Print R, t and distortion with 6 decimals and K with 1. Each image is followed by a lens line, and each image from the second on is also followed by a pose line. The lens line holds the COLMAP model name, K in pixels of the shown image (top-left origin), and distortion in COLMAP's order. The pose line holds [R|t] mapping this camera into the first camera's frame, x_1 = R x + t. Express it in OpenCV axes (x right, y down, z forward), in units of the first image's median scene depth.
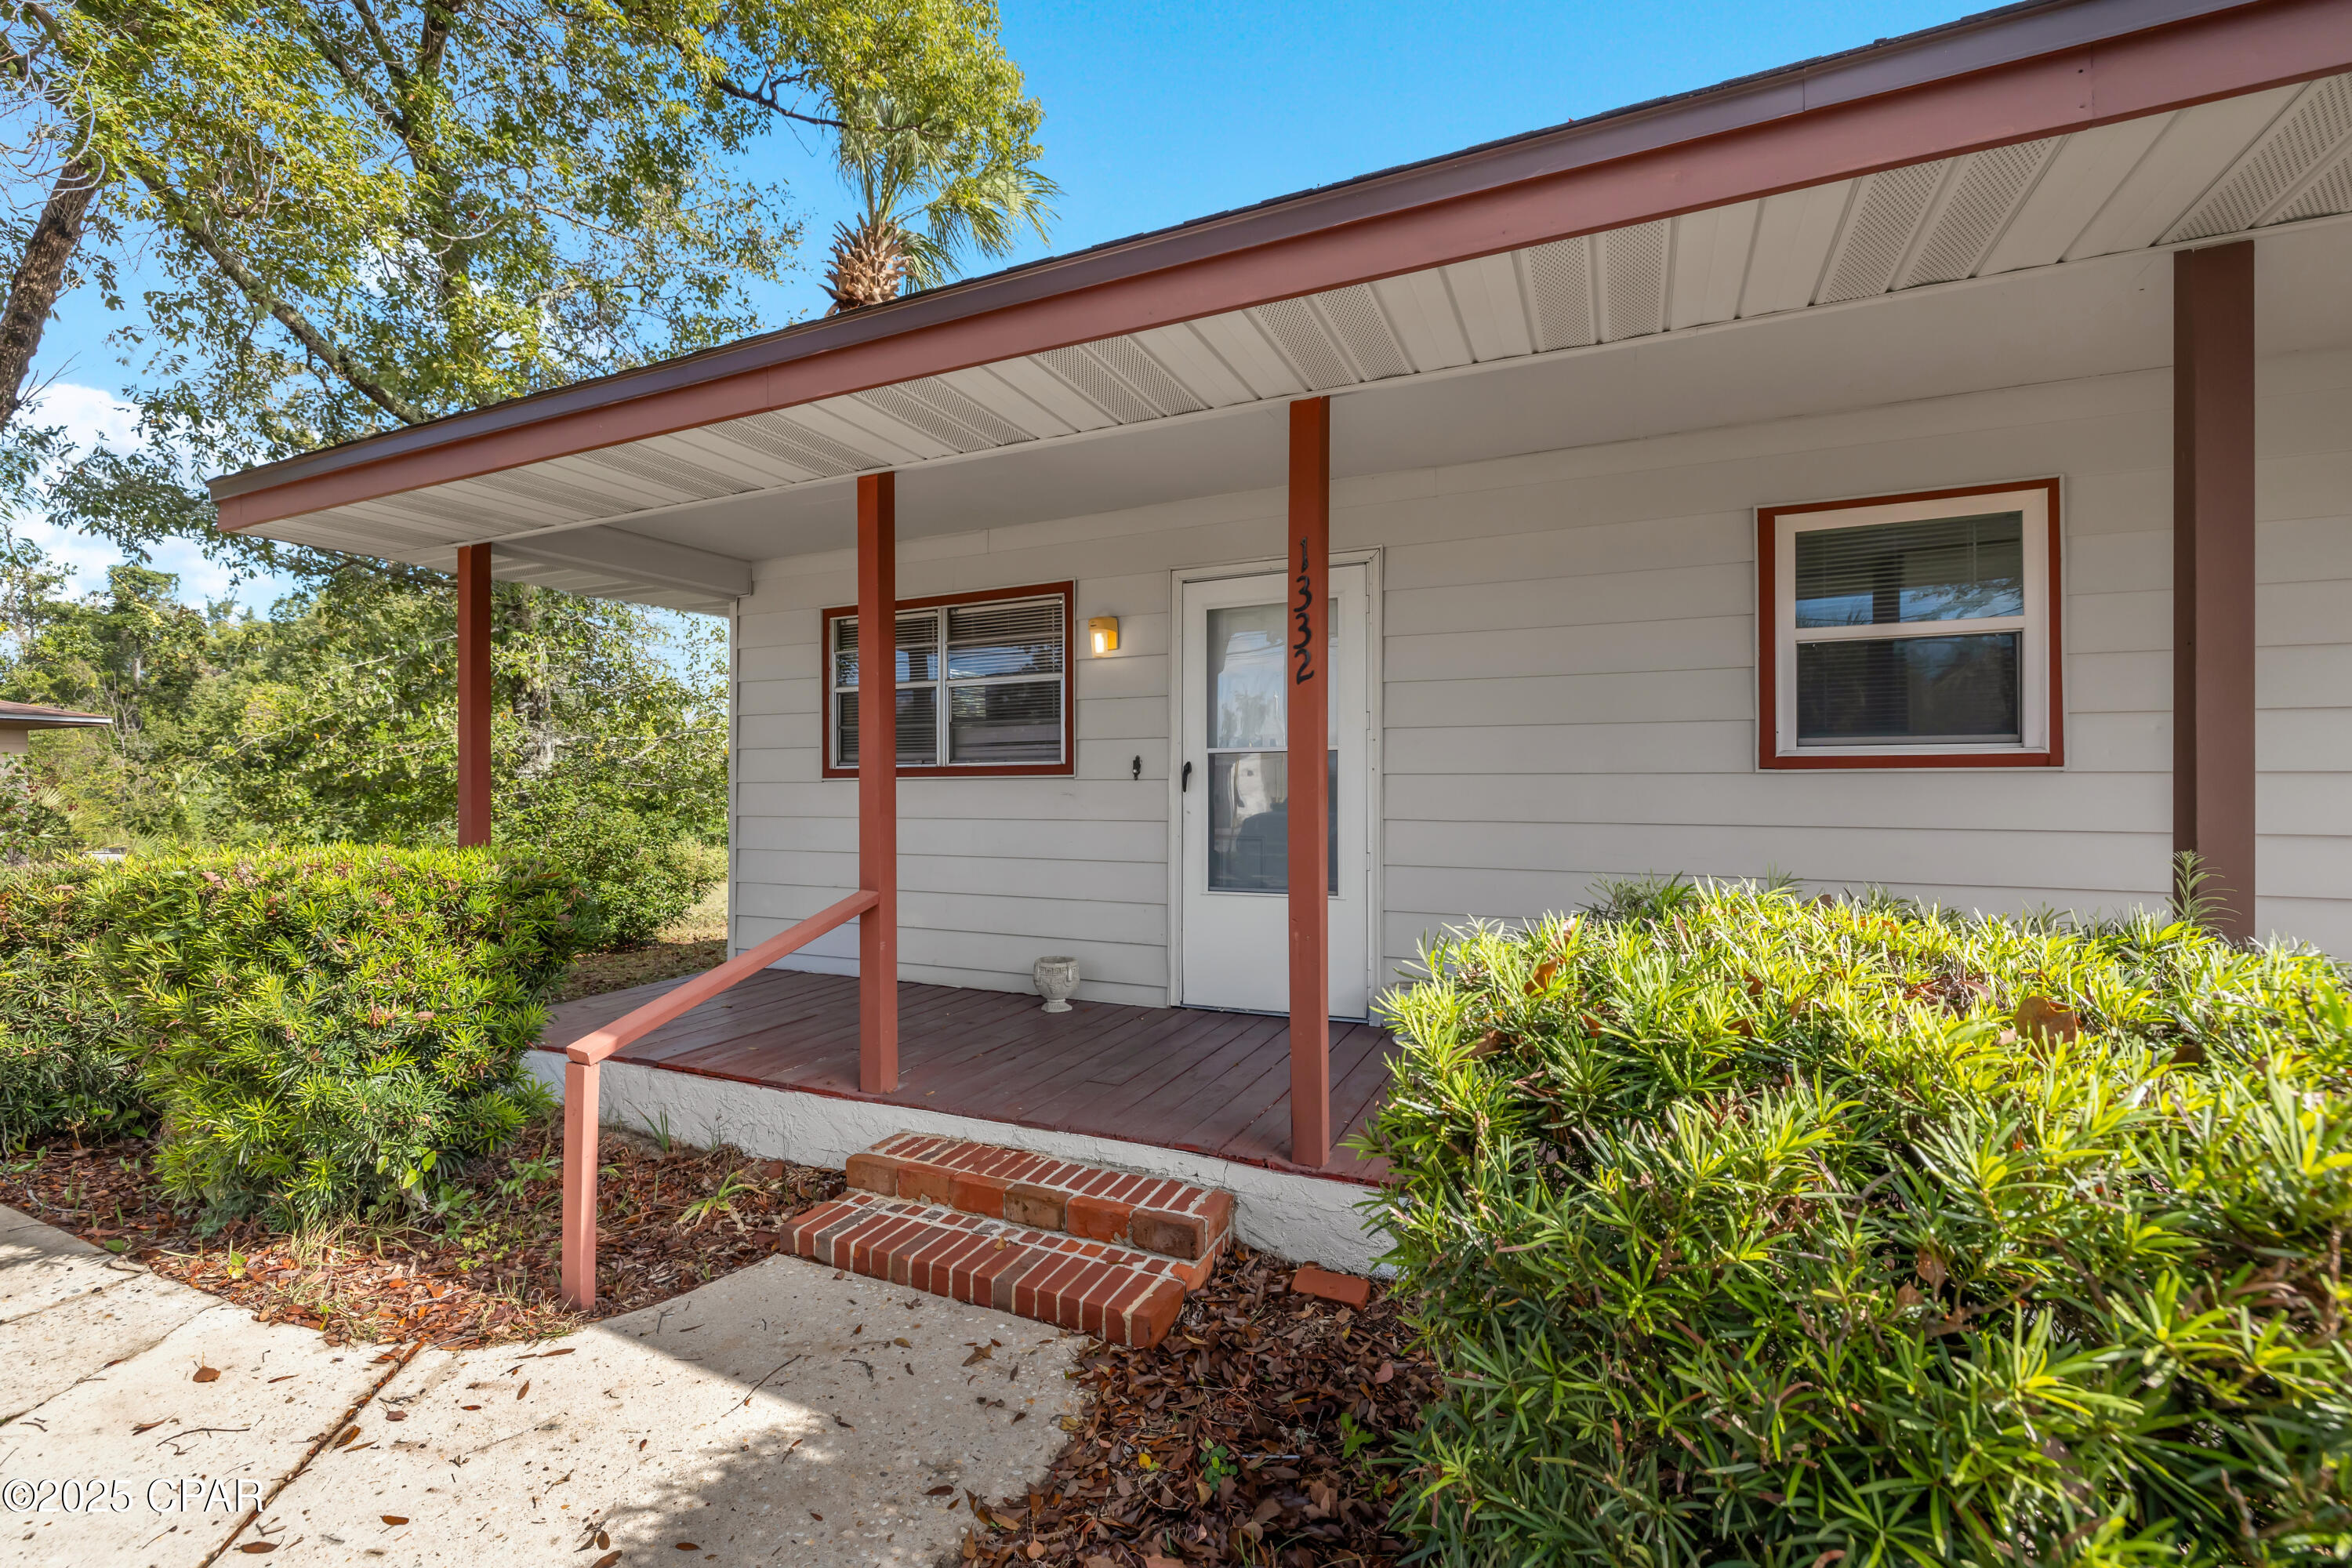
lens RADIAL K [[996.0, 0, 1176.0], [0, 996.0, 784.0], [0, 0, 1]] dist [-0.016290, 0.000017]
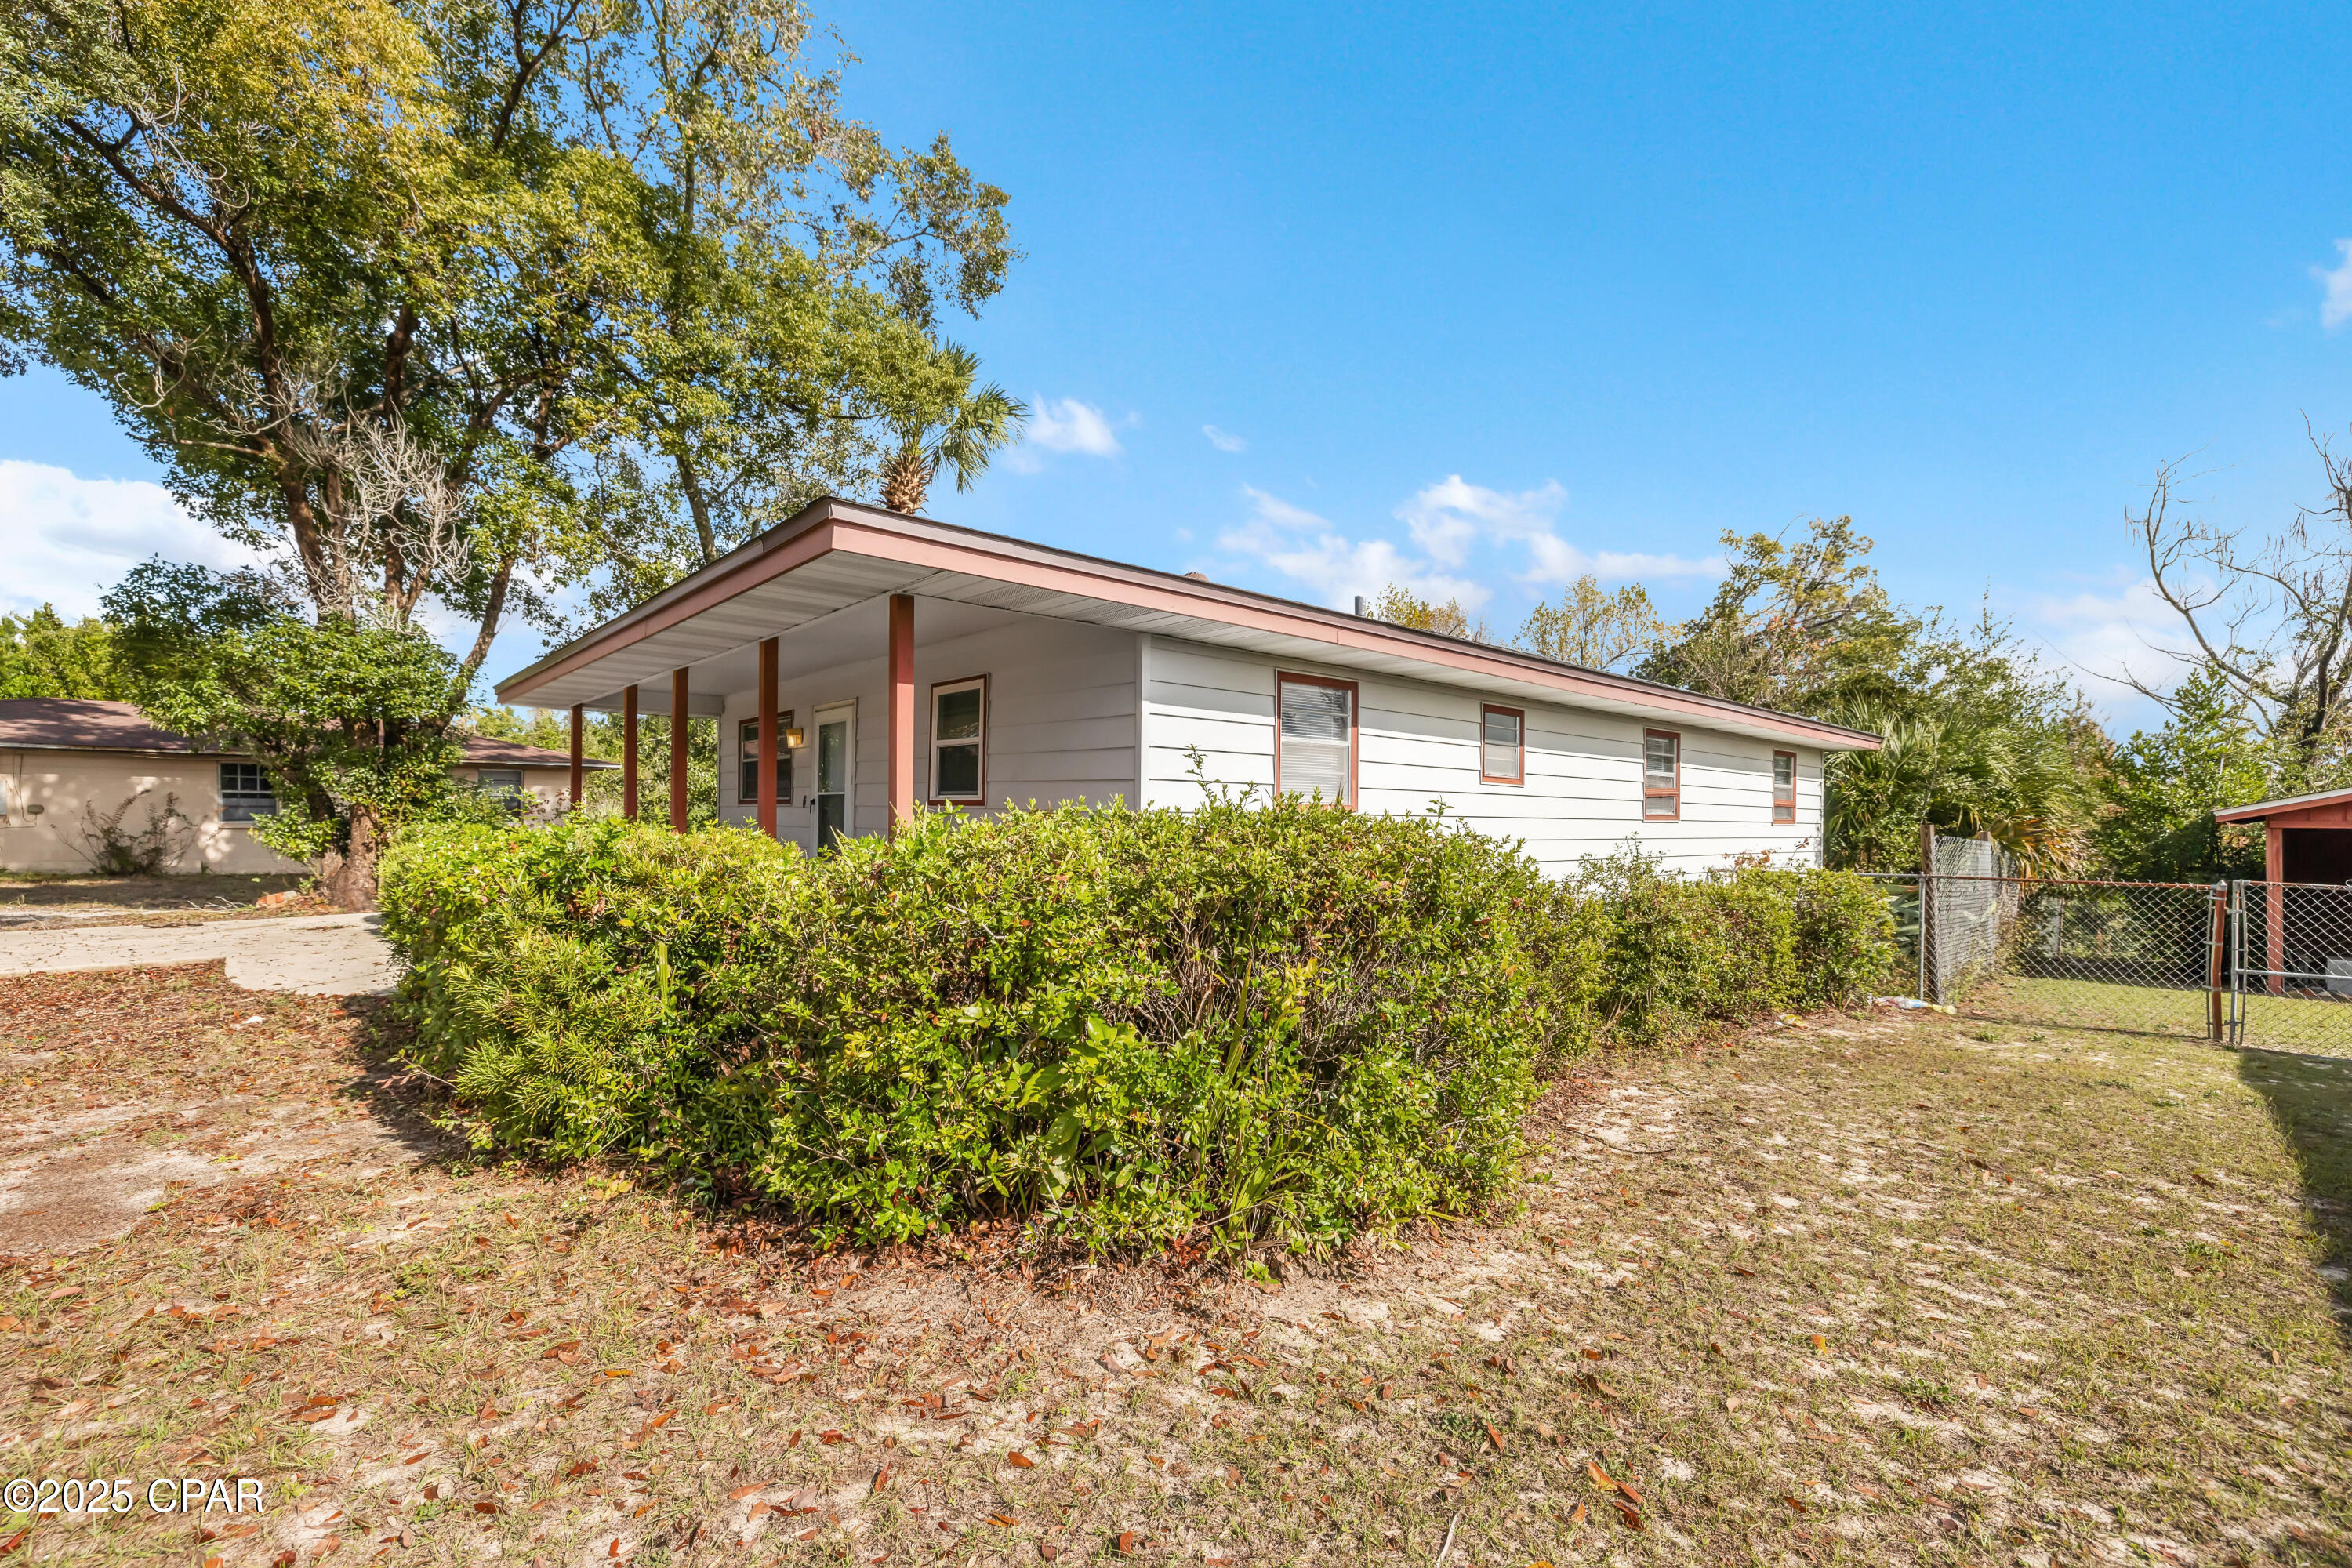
lens RADIAL K [[996.0, 0, 1176.0], [0, 996.0, 784.0], [0, 0, 1]] dist [-0.016290, 0.000017]
pose [[0.905189, 0.018929, -0.424589, 1.563125], [-0.019632, 0.999804, 0.002720, -0.062465], [0.424557, 0.005873, 0.905382, -0.551983]]
